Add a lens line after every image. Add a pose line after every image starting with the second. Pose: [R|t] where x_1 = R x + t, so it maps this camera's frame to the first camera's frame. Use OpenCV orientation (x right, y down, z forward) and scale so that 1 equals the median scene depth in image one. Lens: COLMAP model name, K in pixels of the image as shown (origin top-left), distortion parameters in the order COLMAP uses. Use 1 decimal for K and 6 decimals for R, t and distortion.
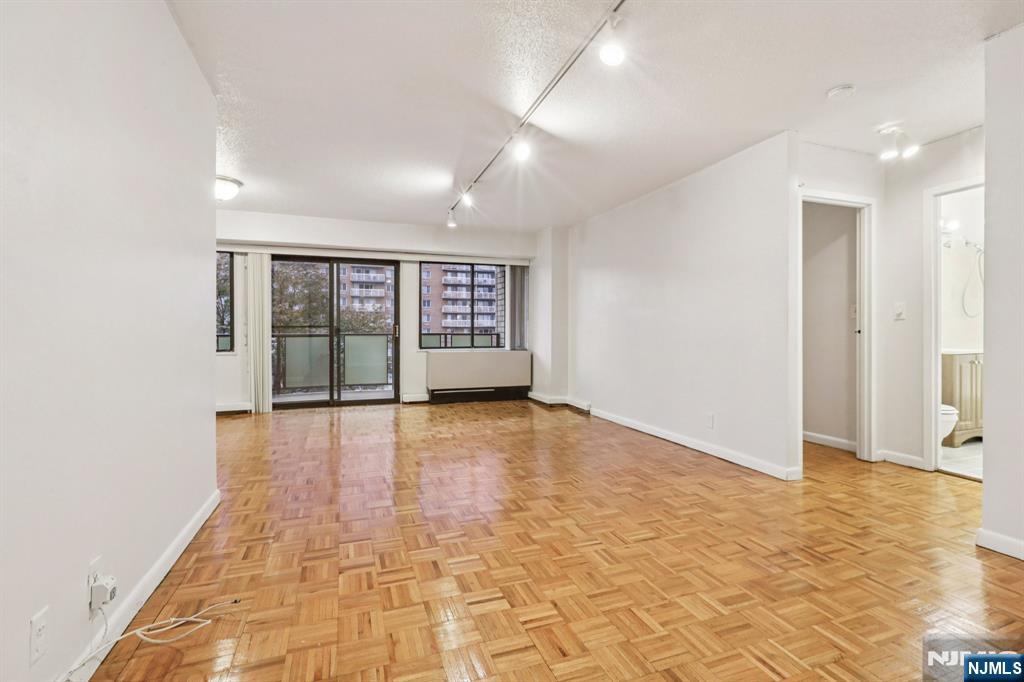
lens RADIAL K [[465.1, 0, 512.0], [0, 465.1, 331.6], [0, 0, 1]] dist [0.008341, -0.001118]
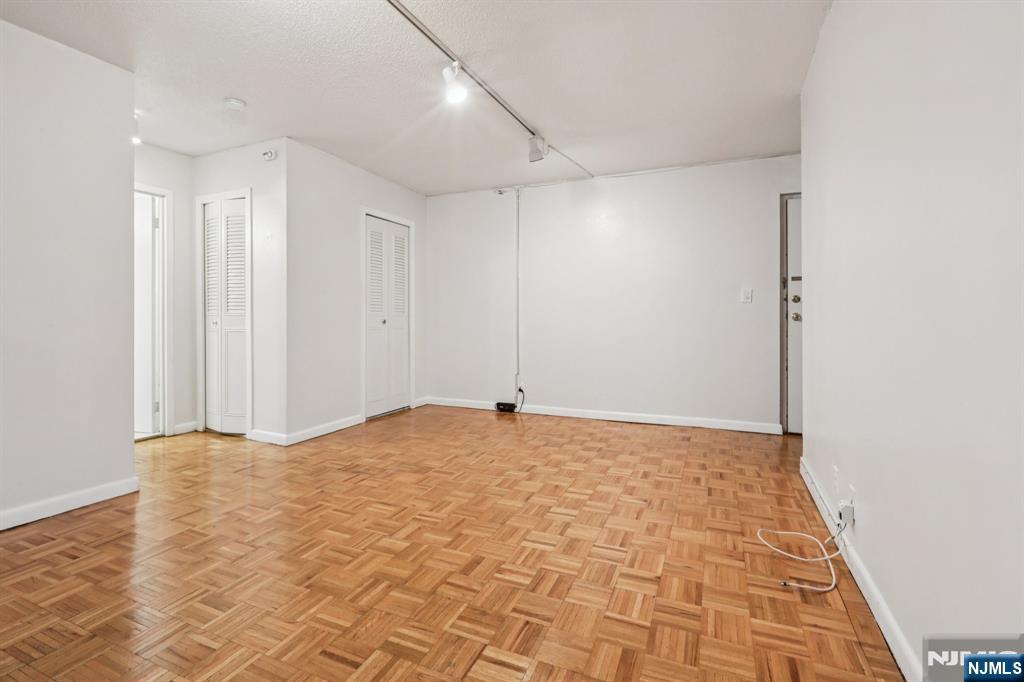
lens RADIAL K [[465.1, 0, 511.6], [0, 465.1, 321.5], [0, 0, 1]] dist [0.008341, -0.001118]
pose [[-0.715901, -0.006437, 0.698172, -0.261989], [-0.000099, 0.999958, 0.009118, 0.002931], [-0.698202, 0.006459, -0.715872, 0.609554]]
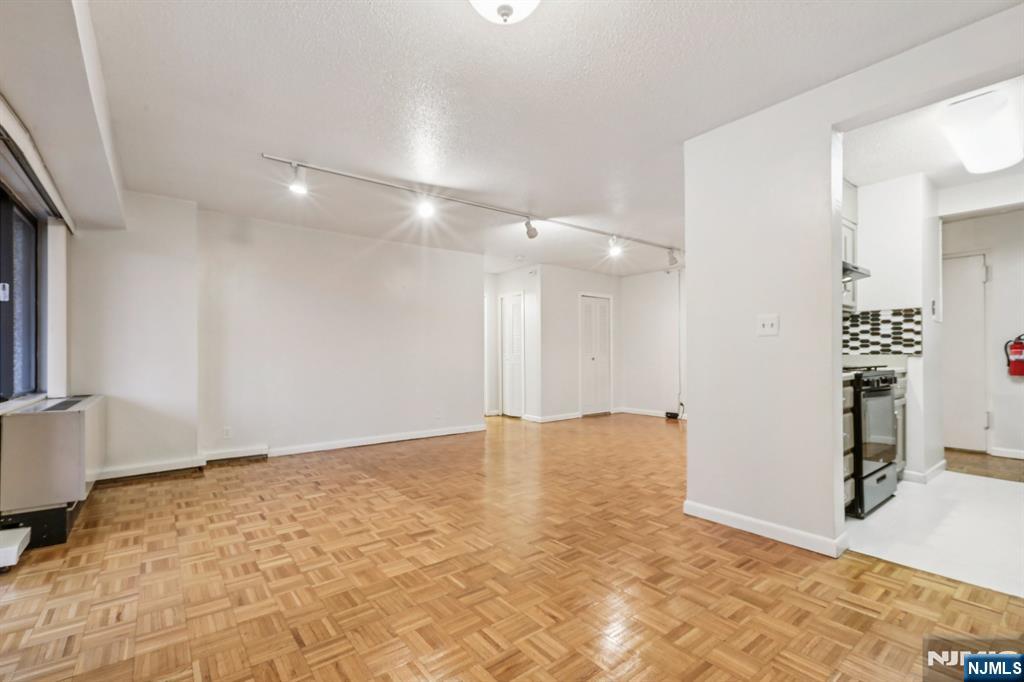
lens RADIAL K [[465.1, 0, 520.3], [0, 465.1, 351.5], [0, 0, 1]] dist [0.008341, -0.001118]
pose [[-0.315304, 0.008515, 0.948952, -0.724885], [0.006961, 0.999954, -0.006660, -0.002130], [-0.948965, 0.004506, -0.315349, 0.798359]]
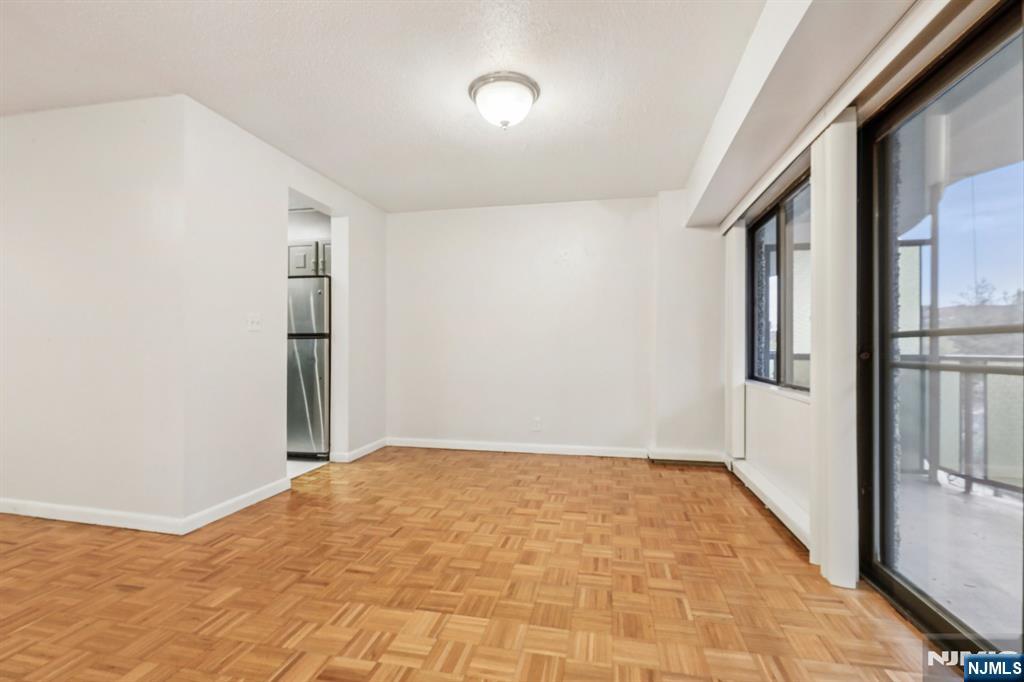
lens RADIAL K [[465.1, 0, 511.7], [0, 465.1, 346.1], [0, 0, 1]] dist [0.008341, -0.001118]
pose [[-0.531108, -0.005422, -0.847287, -0.097370], [-0.004099, 0.999984, -0.003830, -0.001237], [0.847294, 0.001439, -0.531122, 0.951576]]
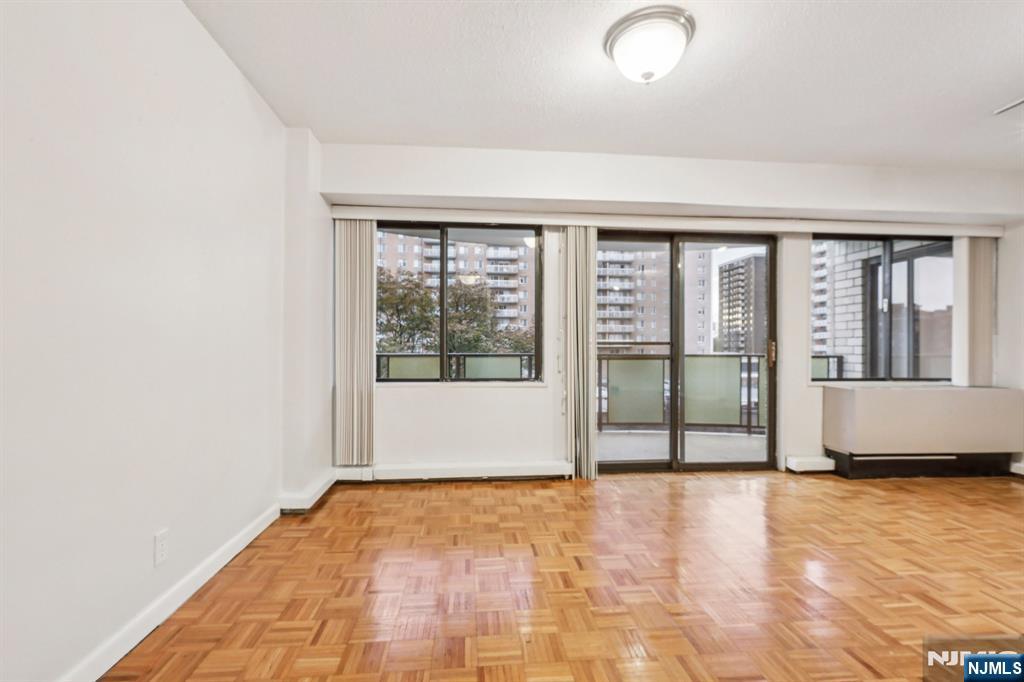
lens RADIAL K [[465.1, 0, 514.4], [0, 465.1, 348.1], [0, 0, 1]] dist [0.008341, -0.001118]
pose [[0.968541, 0.004703, -0.248809, -0.458591], [-0.006911, 0.999944, -0.008004, 0.002141], [0.248758, 0.009472, 0.968519, 0.354316]]
